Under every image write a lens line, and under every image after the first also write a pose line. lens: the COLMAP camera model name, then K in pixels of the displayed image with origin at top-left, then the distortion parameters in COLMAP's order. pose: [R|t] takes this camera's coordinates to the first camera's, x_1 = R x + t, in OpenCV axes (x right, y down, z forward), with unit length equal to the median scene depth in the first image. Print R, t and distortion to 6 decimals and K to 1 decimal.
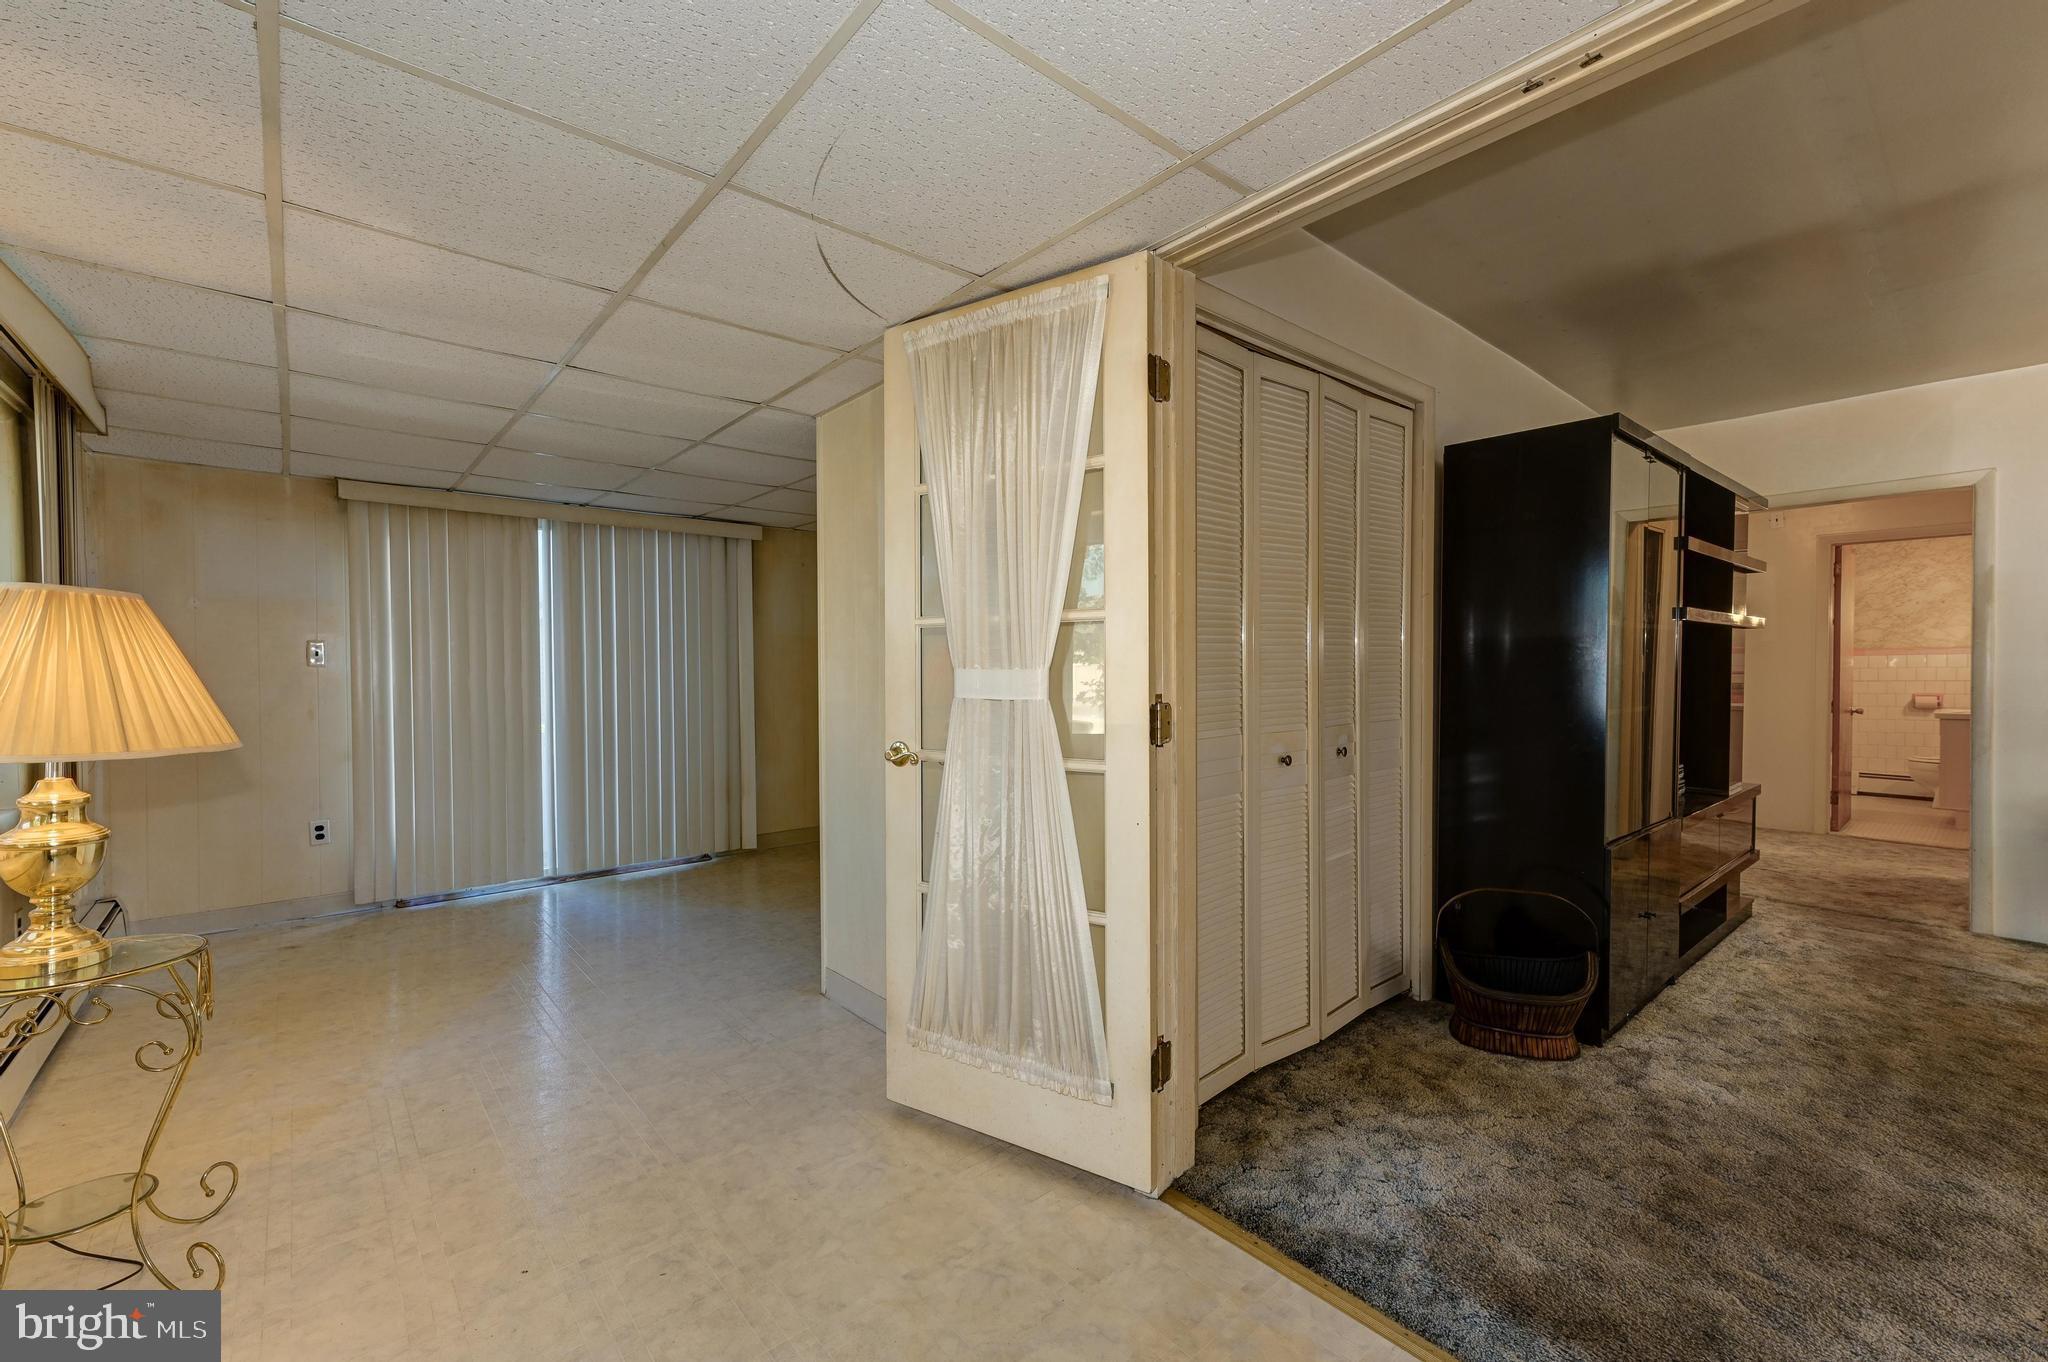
lens RADIAL K [[837.7, 0, 1021.3], [0, 837.7, 664.3], [0, 0, 1]] dist [-0.001086, -0.000236]
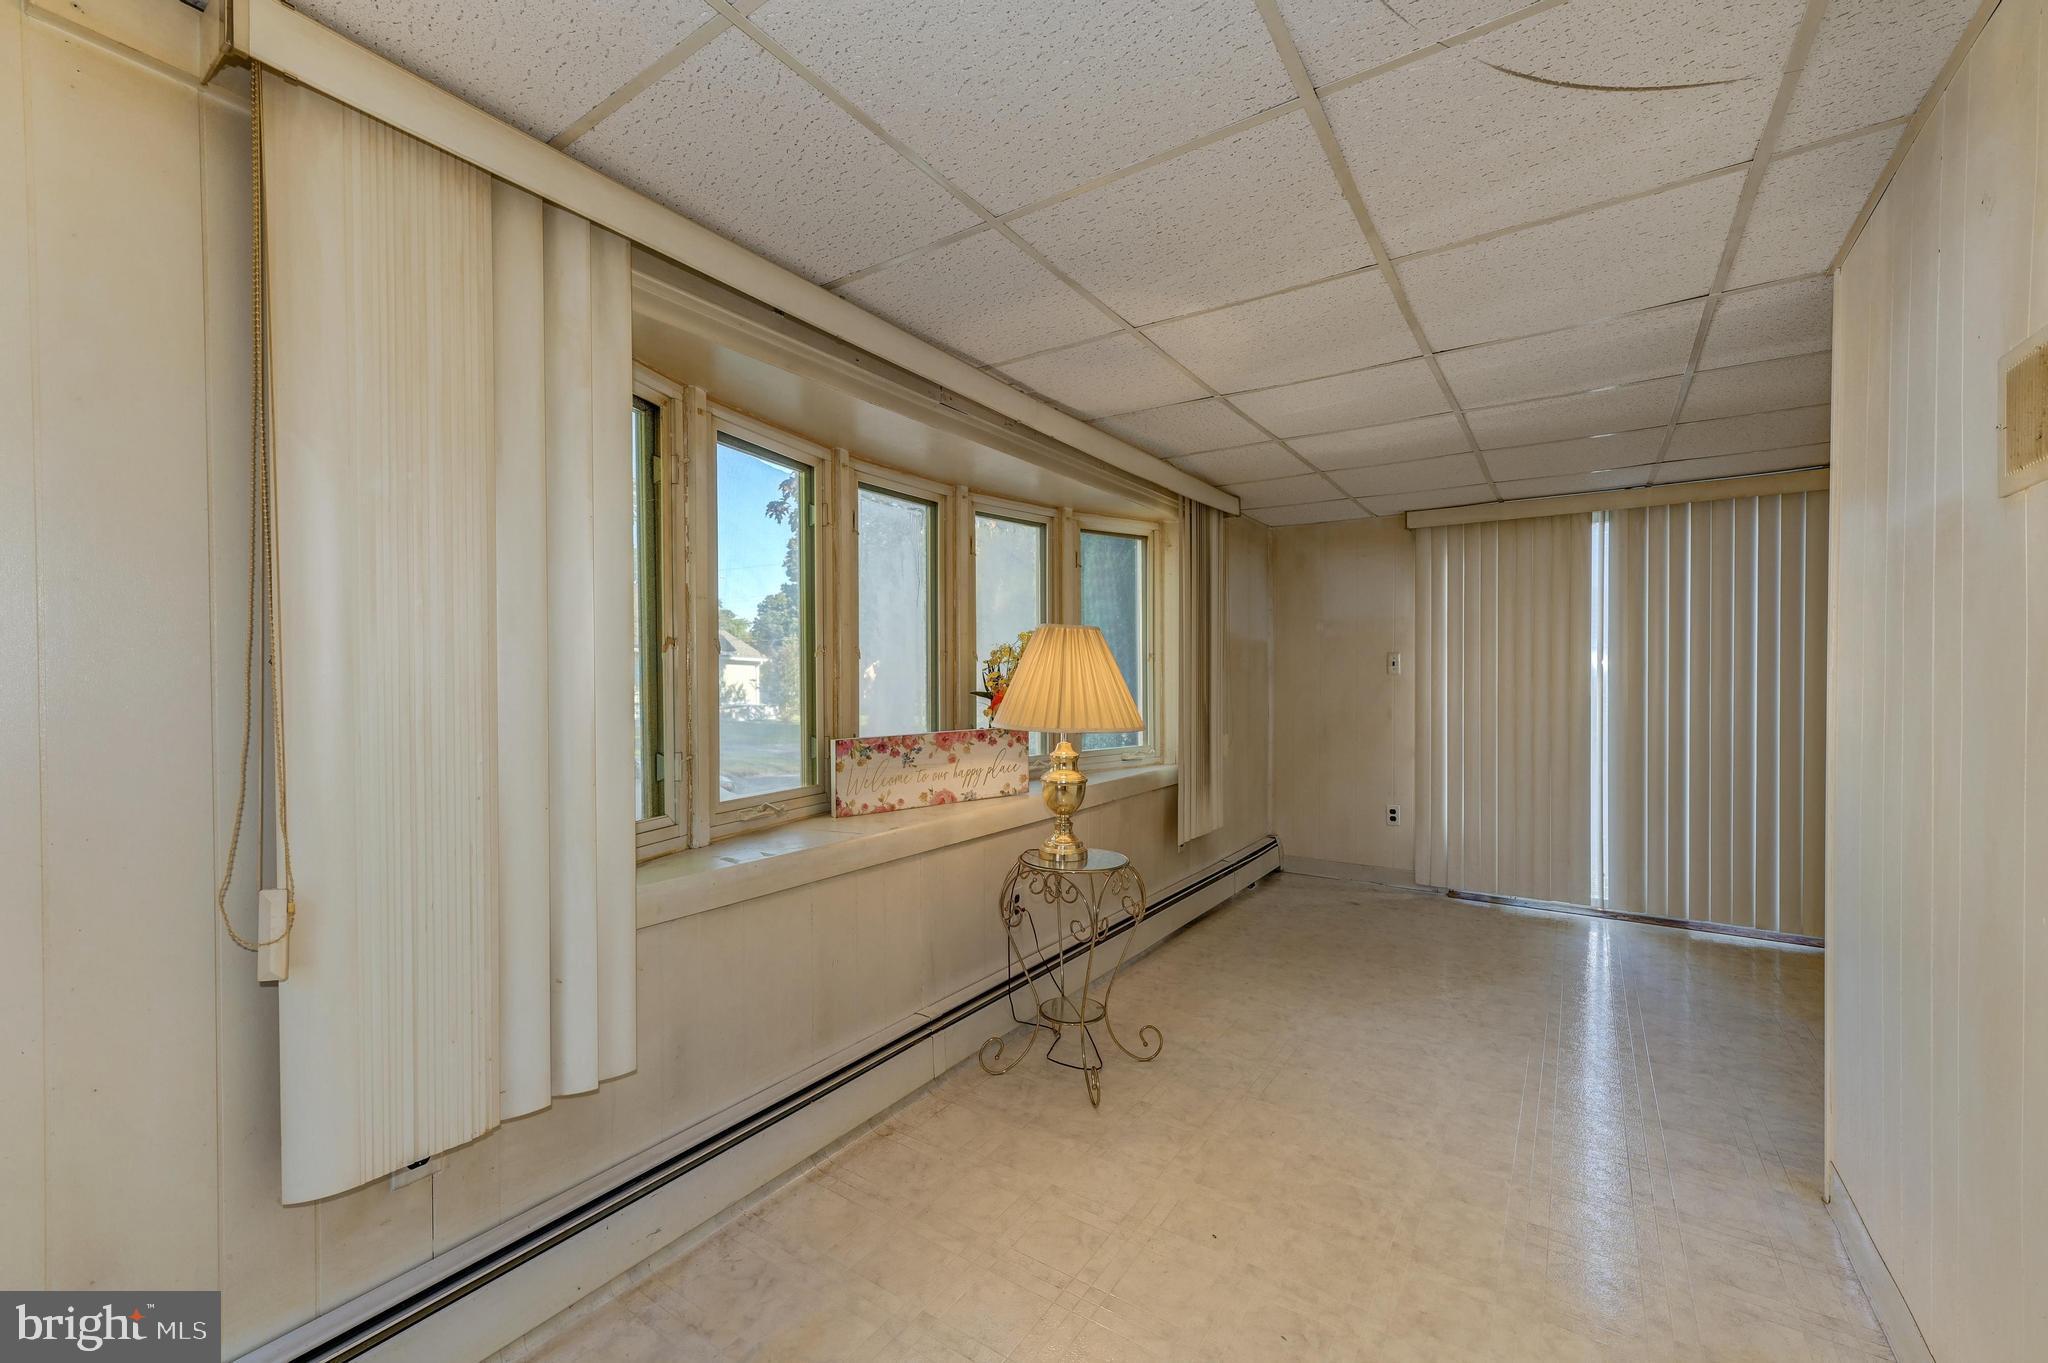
lens RADIAL K [[821.0, 0, 1024.0], [0, 821.0, 681.5], [0, 0, 1]] dist [0.001166, 0.000057]
pose [[0.259060, 0.008191, -0.965826, 0.140095], [0.001351, 0.999960, 0.008843, 0.001413], [0.965860, -0.003596, 0.259039, 0.193176]]
